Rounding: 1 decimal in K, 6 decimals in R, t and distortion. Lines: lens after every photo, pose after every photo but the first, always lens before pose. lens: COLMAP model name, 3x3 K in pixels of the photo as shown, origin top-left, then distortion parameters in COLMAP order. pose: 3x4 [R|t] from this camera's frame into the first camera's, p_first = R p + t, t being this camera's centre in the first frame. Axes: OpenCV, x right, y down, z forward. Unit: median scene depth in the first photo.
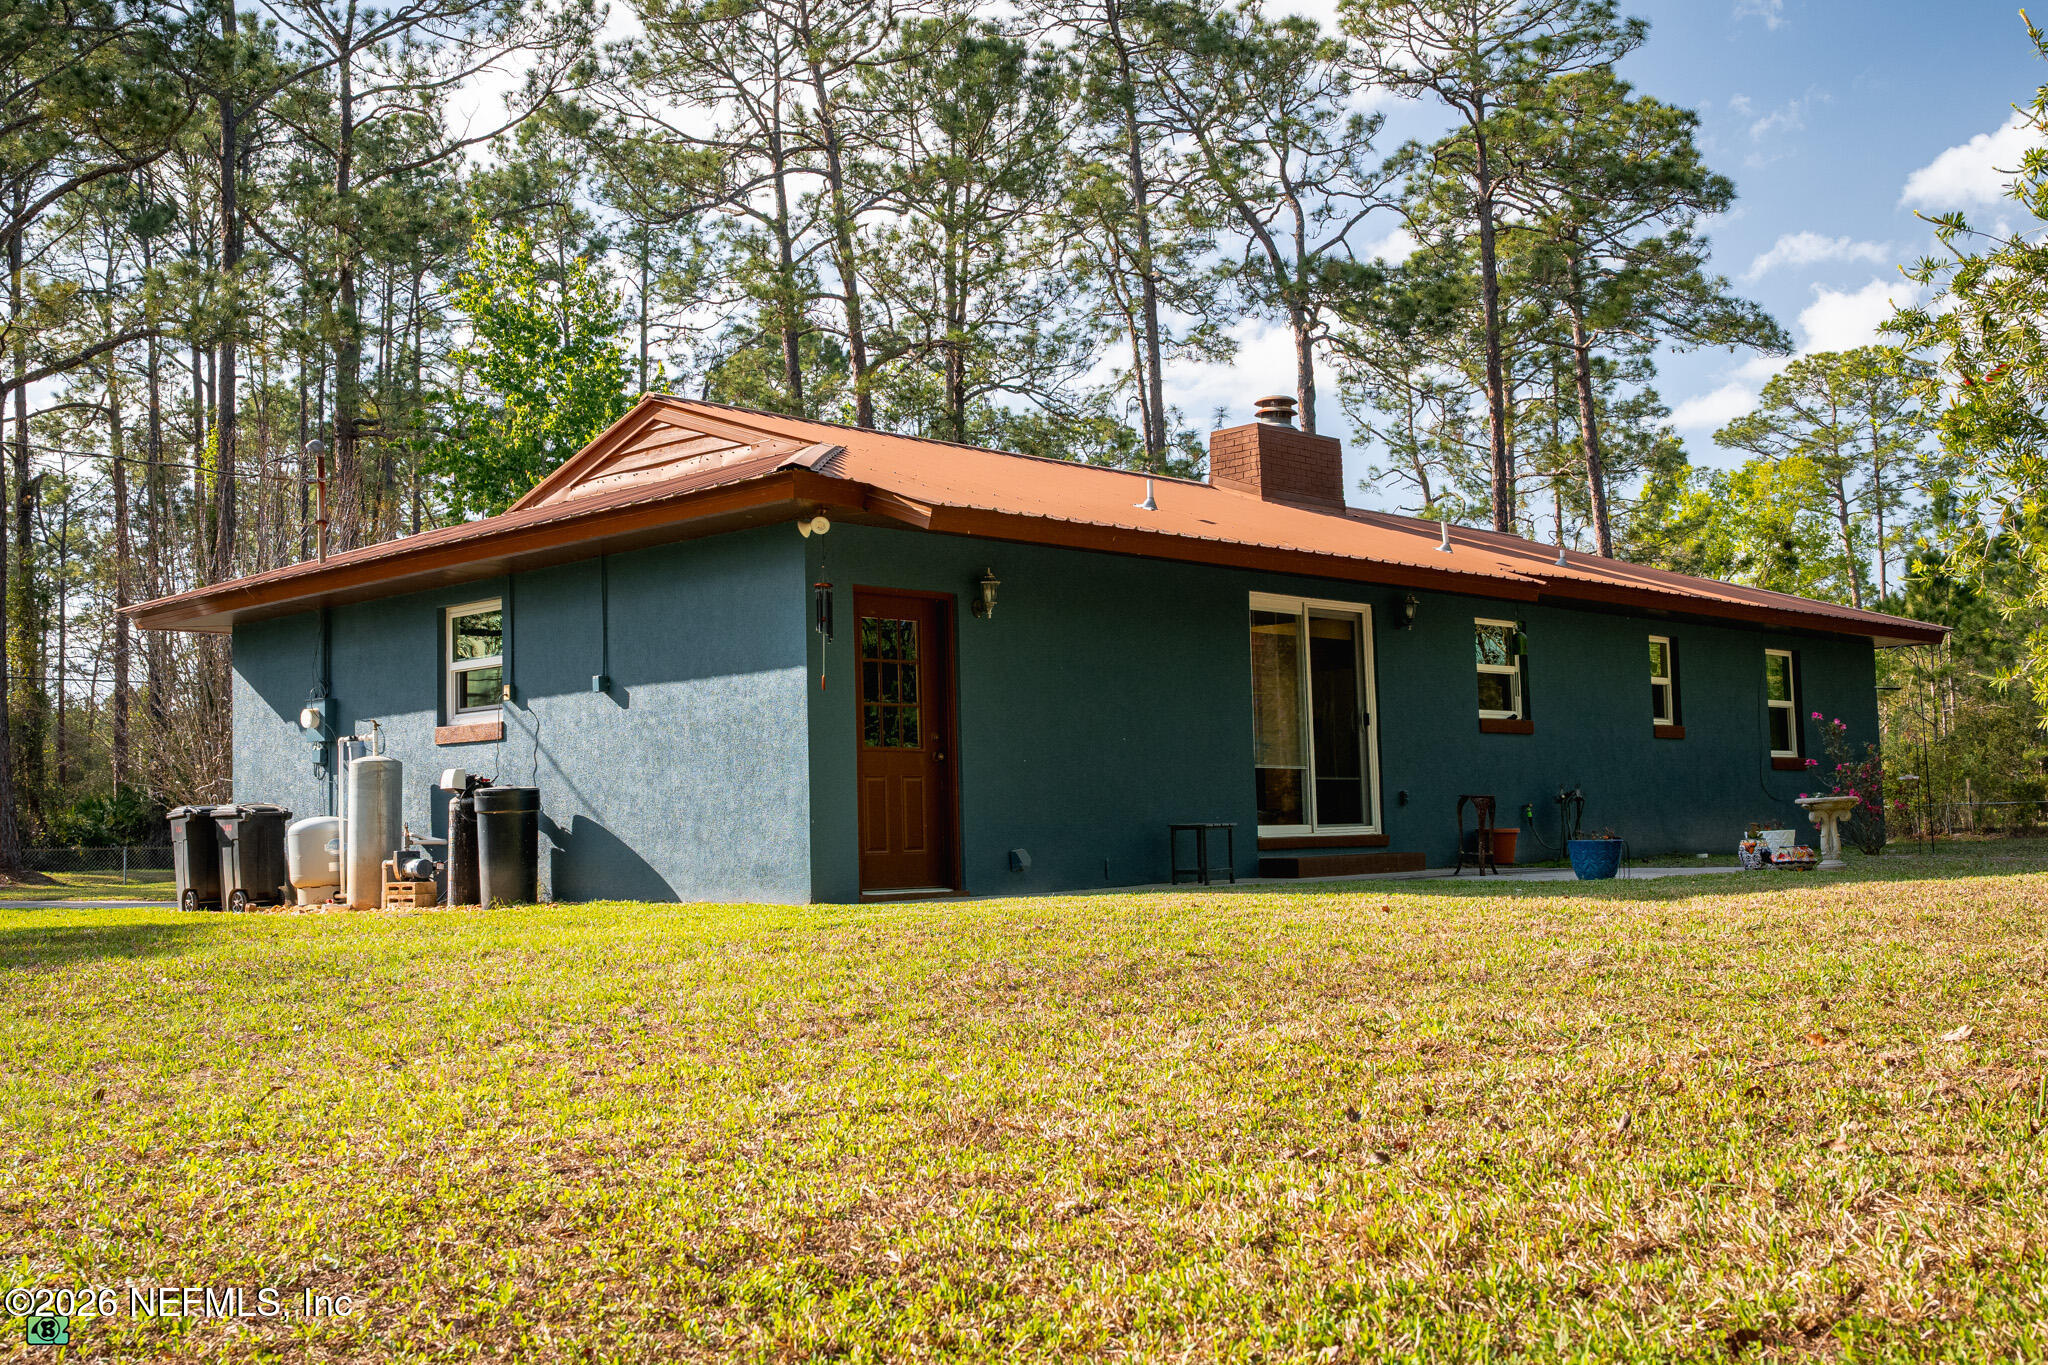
lens RADIAL K [[2131.8, 0, 1020.2], [0, 2131.8, 688.9], [0, 0, 1]] dist [-0.002725, -0.010623]
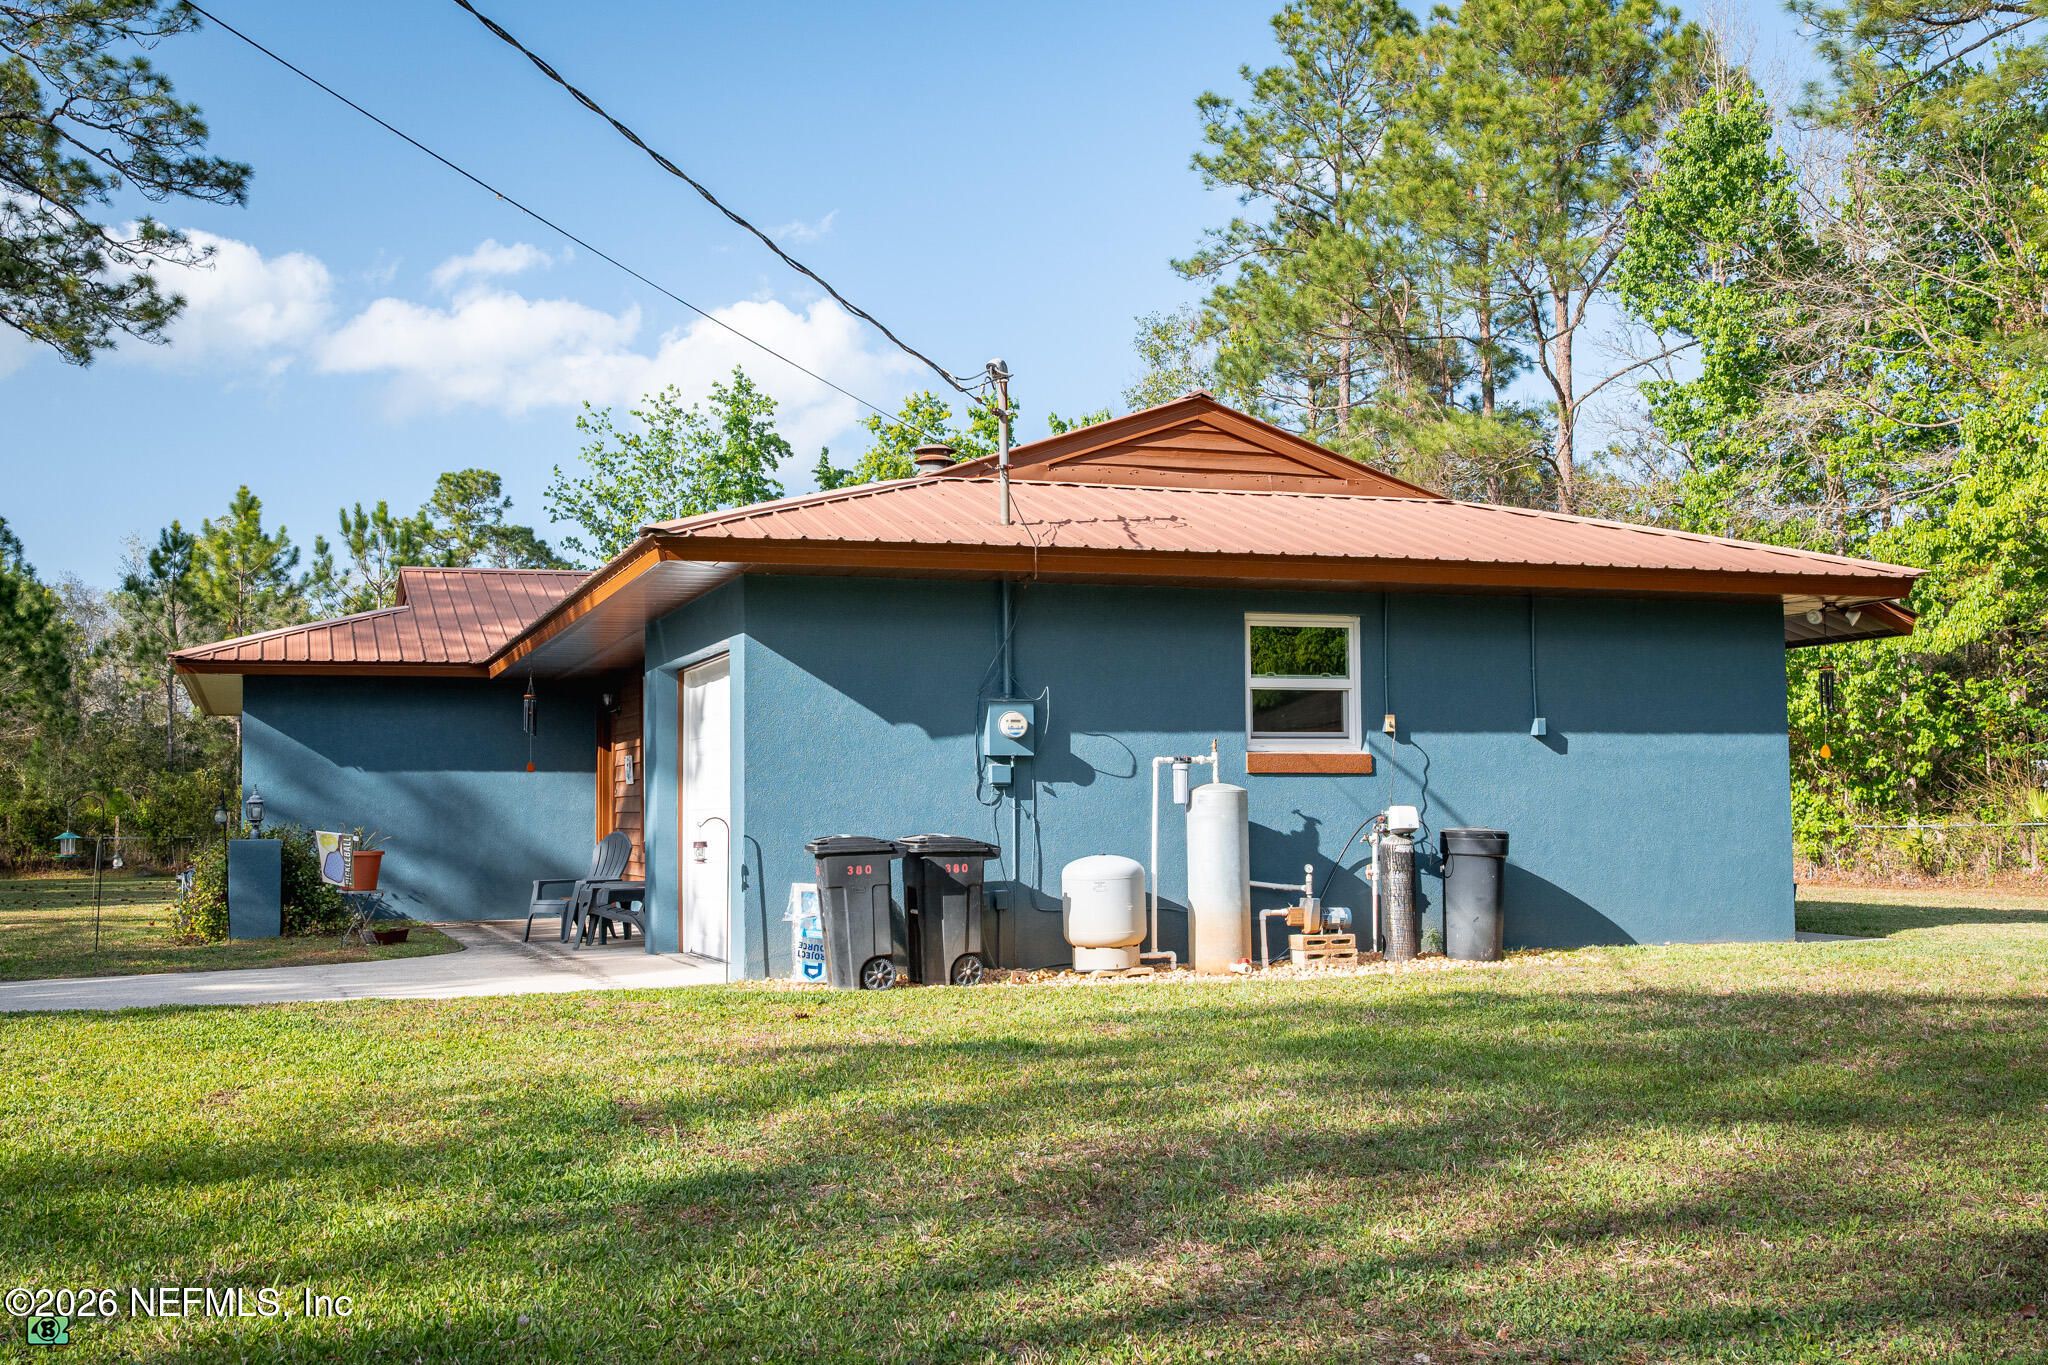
lens RADIAL K [[2131.8, 0, 1020.2], [0, 2131.8, 688.9], [0, 0, 1]] dist [-0.002725, -0.010623]
pose [[0.459974, 0.078576, 0.884449, -1.068824], [-0.066993, 0.996309, -0.053672, 0.044586], [-0.885401, -0.034564, 0.463540, 0.685984]]
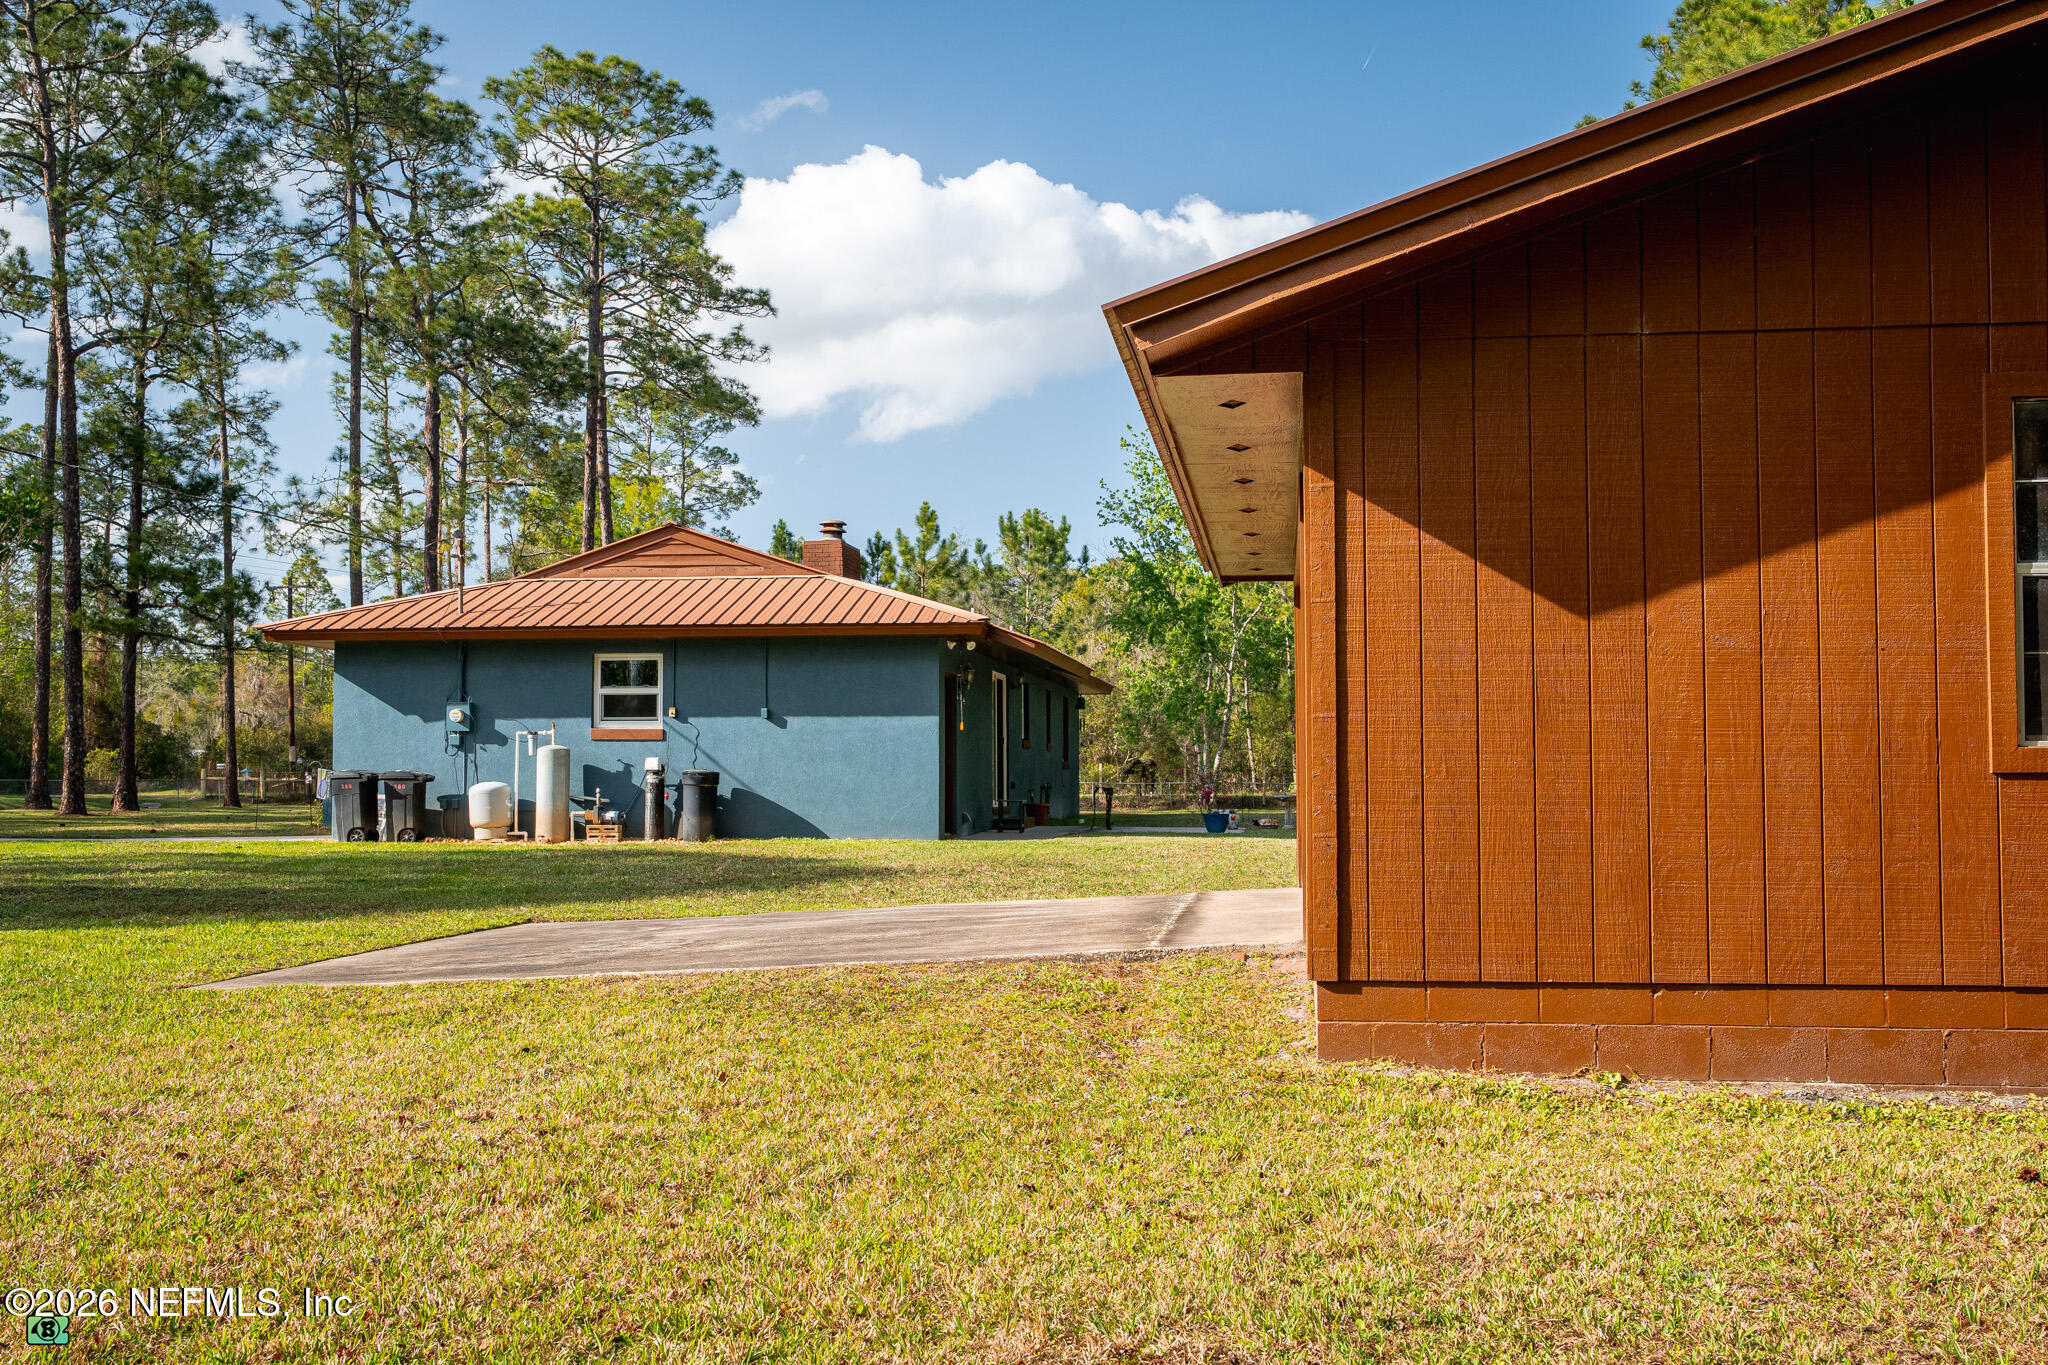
lens RADIAL K [[2123.1, 0, 1024.0], [0, 2123.1, 682.5], [0, 0, 1]] dist [-0.073384, 0.468605]
pose [[0.805976, 0.054899, 0.589397, -0.947929], [-0.064665, 0.997897, -0.004522, -0.030090], [-0.588406, -0.034469, 0.807831, -0.469263]]
